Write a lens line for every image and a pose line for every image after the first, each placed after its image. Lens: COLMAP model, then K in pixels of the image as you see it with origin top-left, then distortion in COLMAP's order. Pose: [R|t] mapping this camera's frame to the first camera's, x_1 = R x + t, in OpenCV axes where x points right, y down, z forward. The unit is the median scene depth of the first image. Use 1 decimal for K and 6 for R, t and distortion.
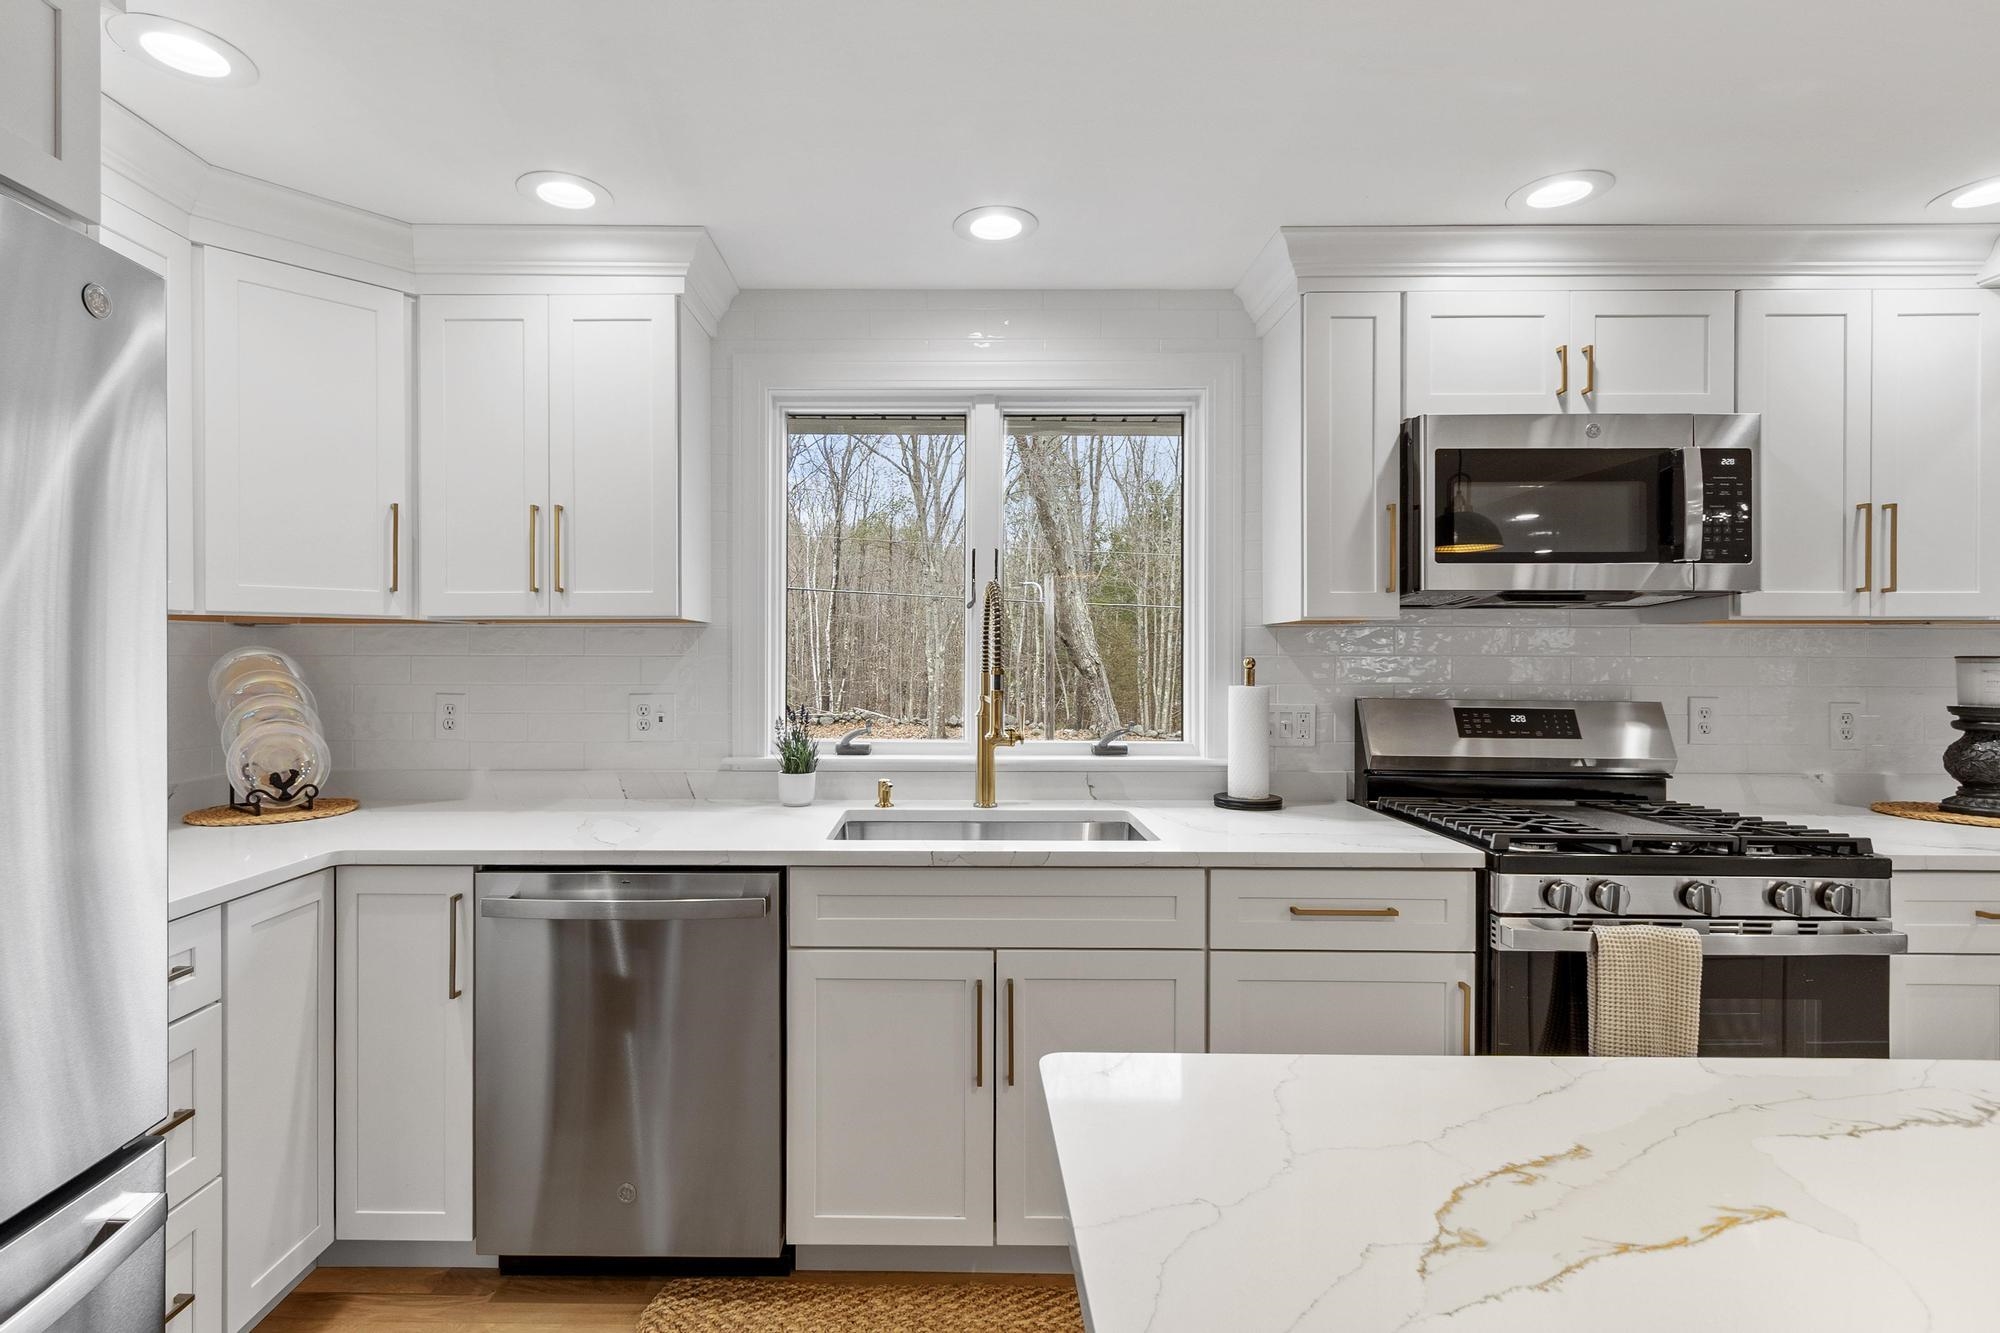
lens RADIAL K [[948.6, 0, 943.6], [0, 948.6, 658.4], [0, 0, 1]] dist [0.001001, -0.000182]
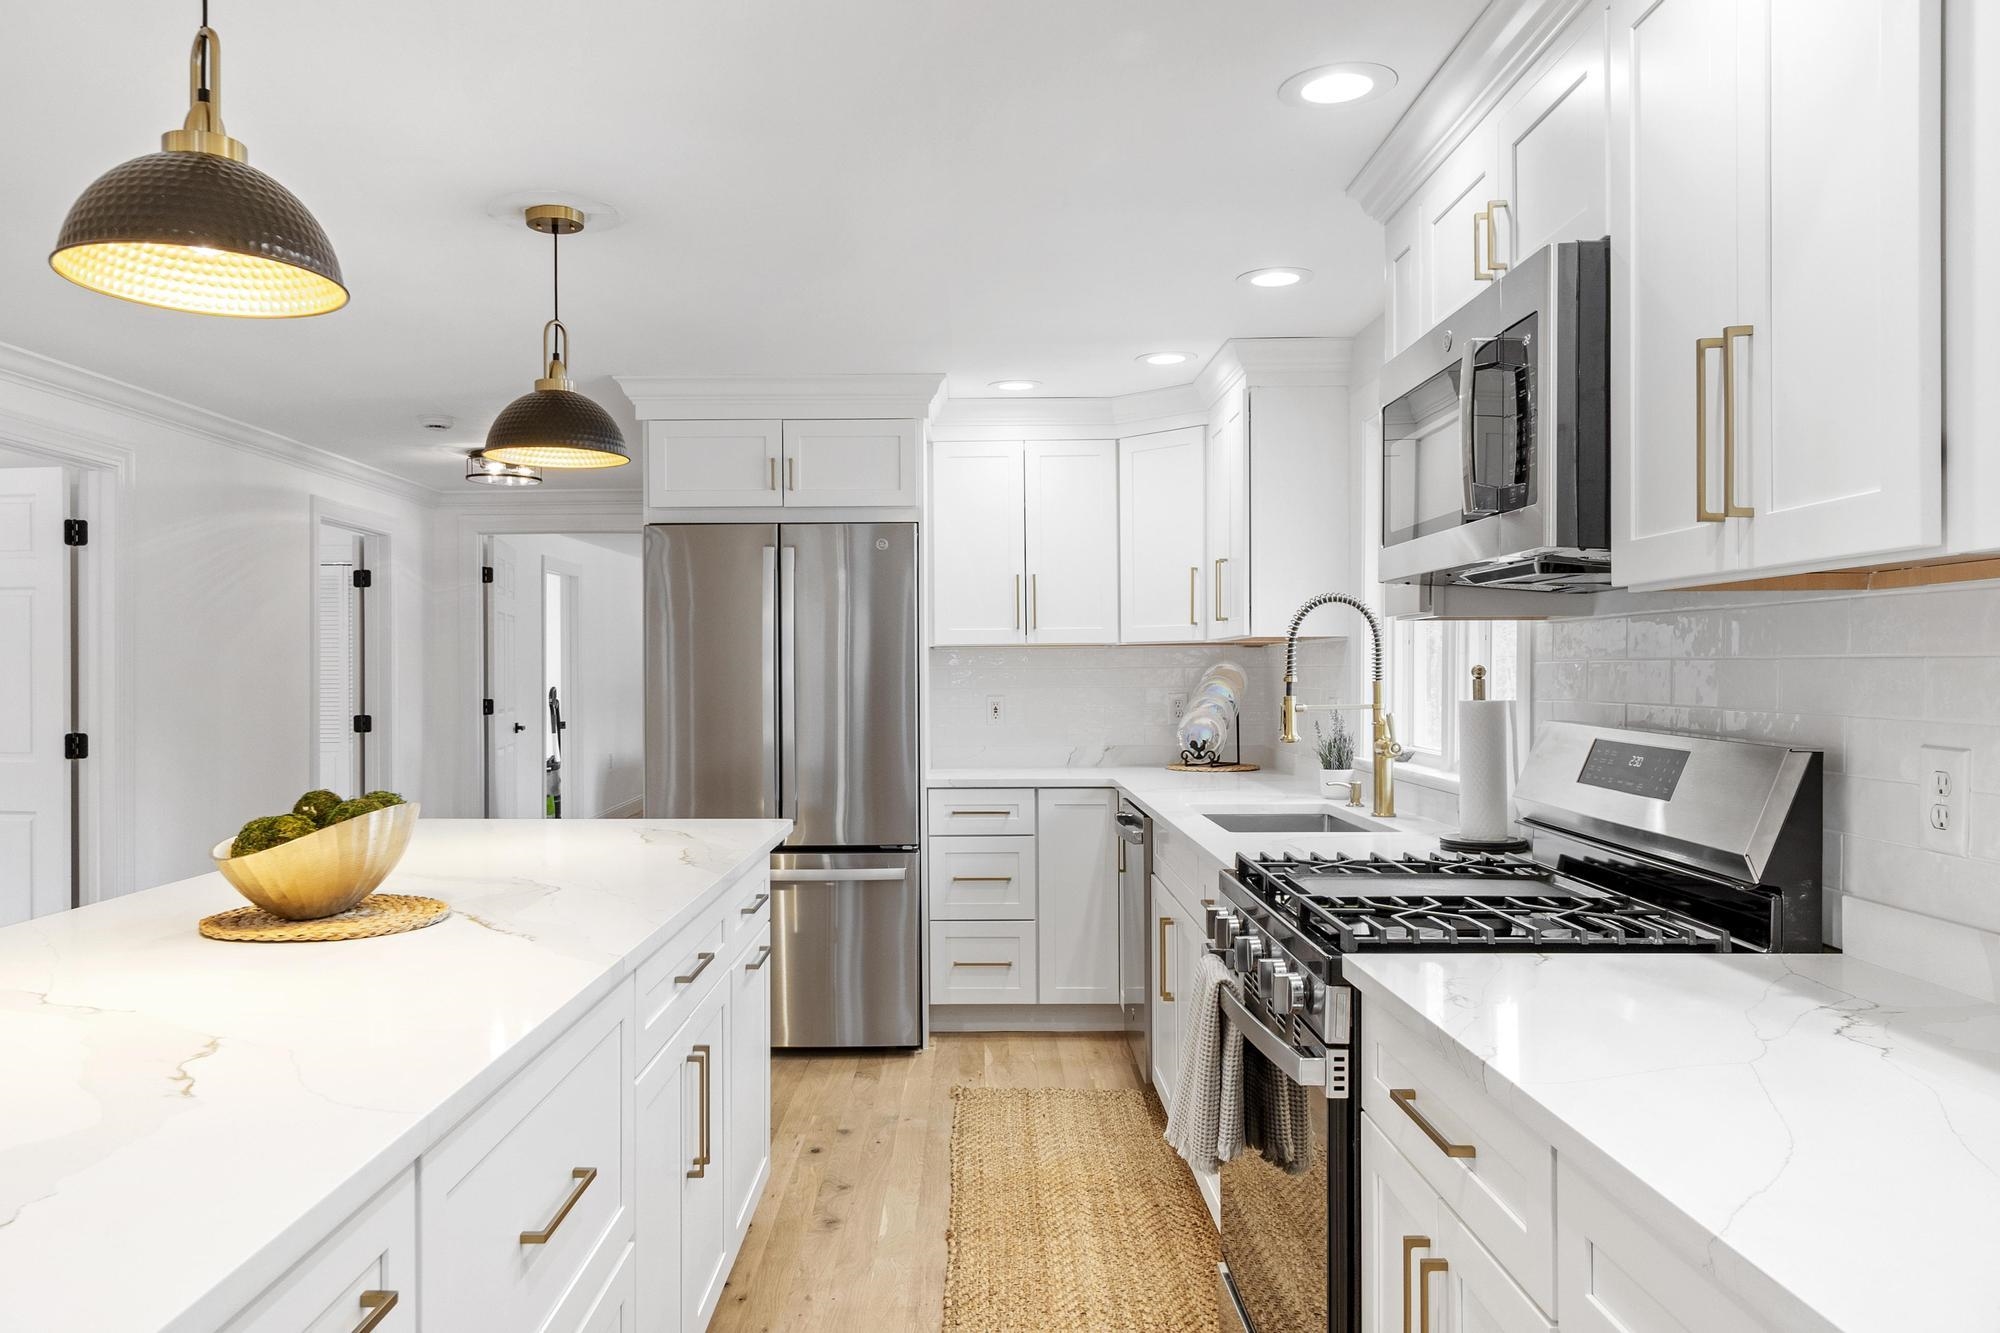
lens RADIAL K [[1383.9, 0, 938.4], [0, 1383.9, 667.7], [0, 0, 1]] dist [0.006922, -0.004425]
pose [[-0.011208, -0.003100, -0.999932, 1.644464], [0.003471, 0.999989, -0.003139, 0.003675], [0.999931, -0.003506, -0.011197, 0.608423]]
